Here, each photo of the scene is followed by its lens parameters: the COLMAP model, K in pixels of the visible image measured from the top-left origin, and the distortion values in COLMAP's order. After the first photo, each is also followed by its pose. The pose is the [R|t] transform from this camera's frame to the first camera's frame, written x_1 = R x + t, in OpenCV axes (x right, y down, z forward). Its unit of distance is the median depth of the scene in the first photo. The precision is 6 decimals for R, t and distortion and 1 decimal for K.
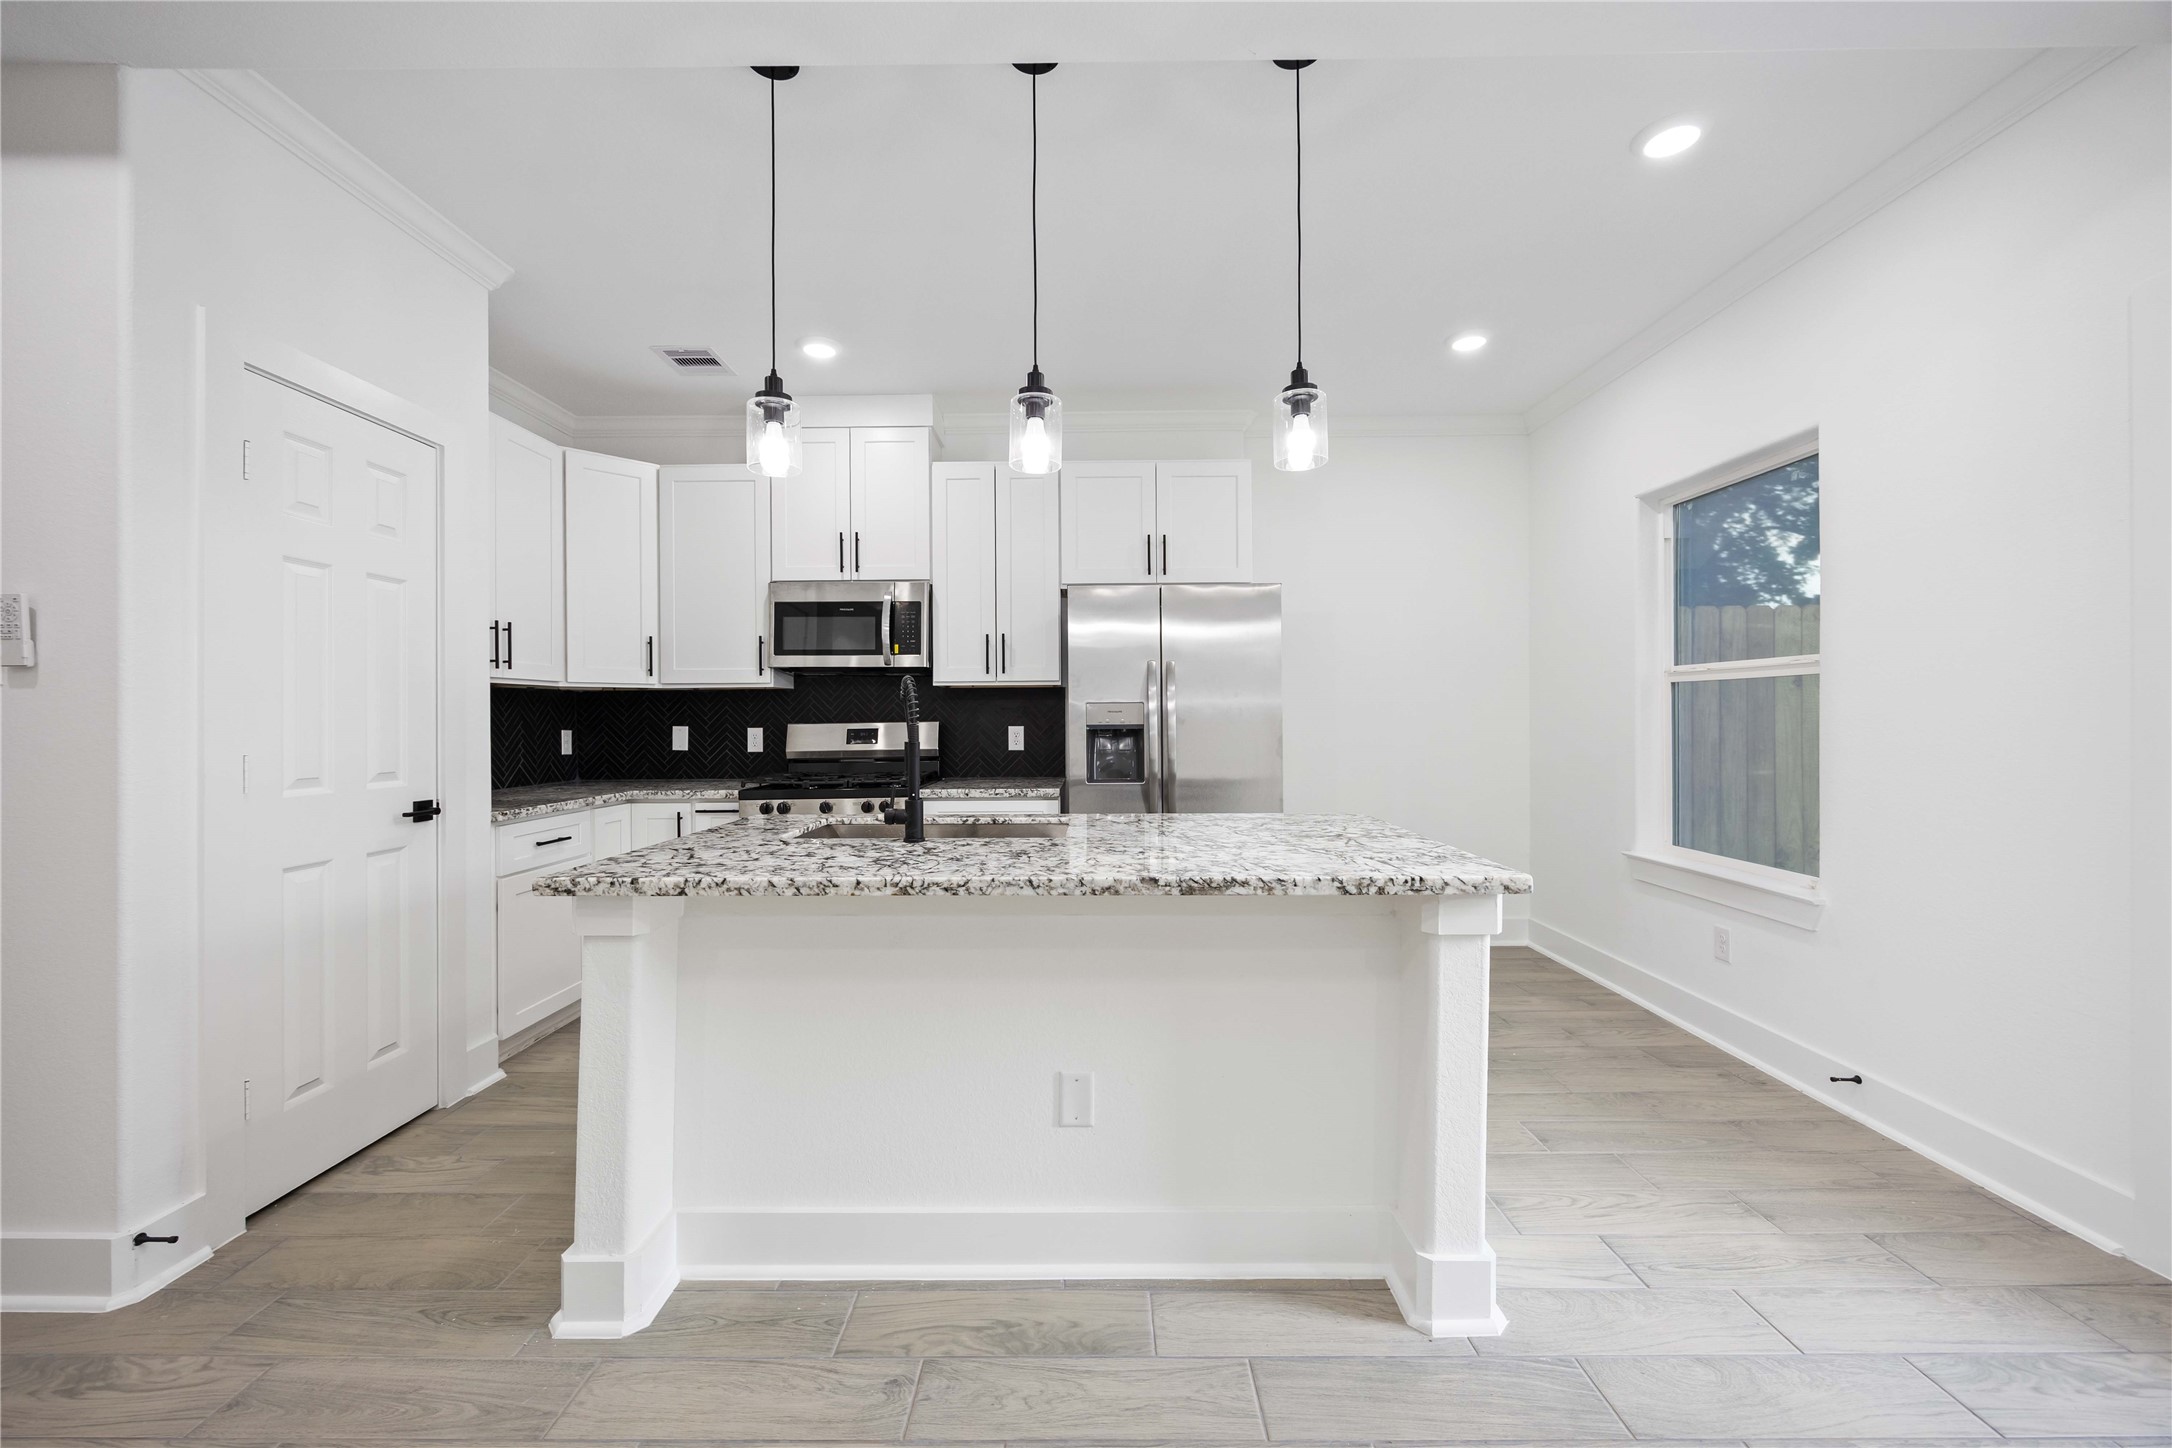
lens RADIAL K [[854.3, 0, 1086.0], [0, 854.3, 724.0], [0, 0, 1]] dist [0.021664, 0.000028]
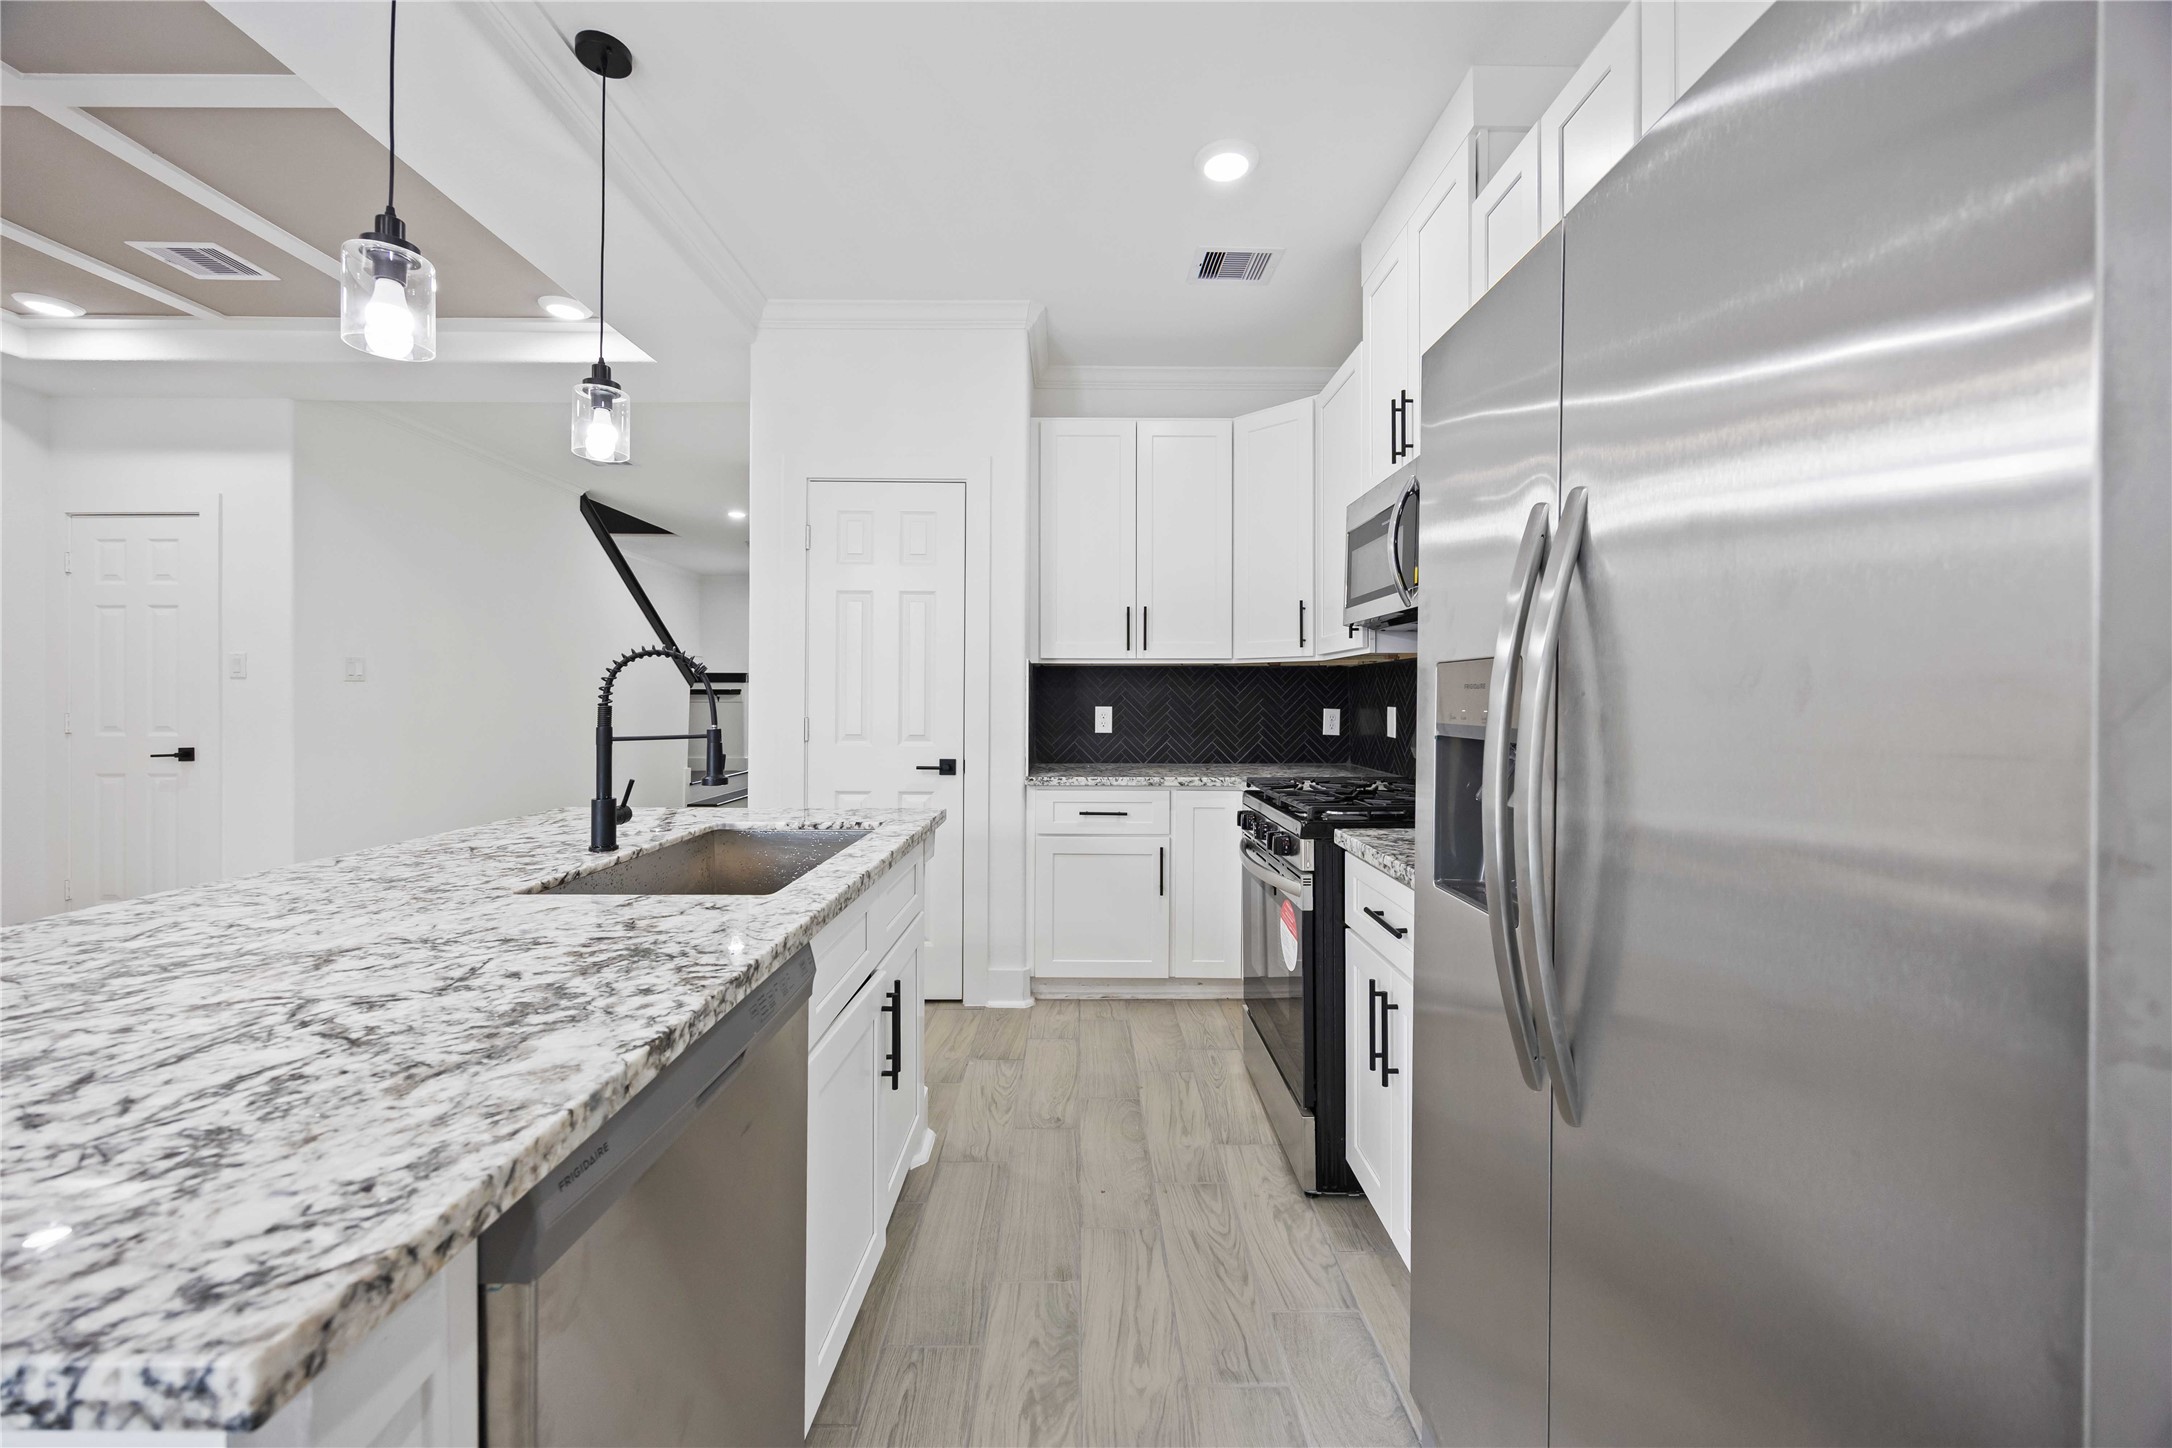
lens RADIAL K [[836.0, 0, 1076.9], [0, 836.0, 705.9], [0, 0, 1]] dist [-0.000150, 0.000056]
pose [[0.003913, 0.008867, -0.999953, 0.406224], [-0.006454, 0.999940, 0.008842, -0.003177], [0.999972, 0.006419, 0.003970, 0.980126]]
